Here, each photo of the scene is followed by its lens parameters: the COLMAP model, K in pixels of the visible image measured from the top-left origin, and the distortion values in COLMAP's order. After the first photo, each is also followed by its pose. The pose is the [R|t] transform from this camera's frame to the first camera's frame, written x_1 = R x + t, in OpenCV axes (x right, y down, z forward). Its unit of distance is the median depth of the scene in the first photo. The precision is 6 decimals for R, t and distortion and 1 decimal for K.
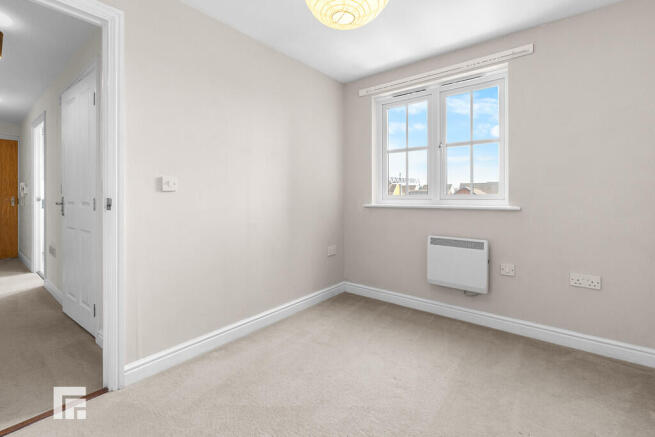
lens RADIAL K [[291.2, 0, 326.9], [0, 291.2, 195.3], [0, 0, 1]] dist [-0.000380, -0.000341]
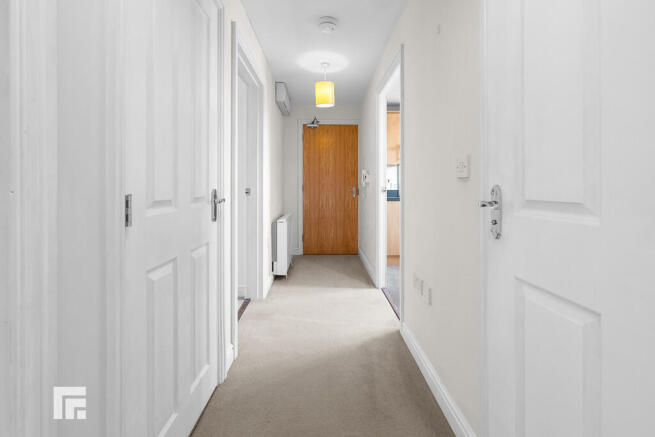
lens RADIAL K [[291.2, 0, 326.9], [0, 291.2, 195.3], [0, 0, 1]] dist [-0.000380, -0.000341]
pose [[0.639482, 0.023198, -0.768456, -0.653693], [-0.002455, 0.999601, 0.028132, 0.008531], [0.768802, -0.016103, 0.639284, 0.533472]]
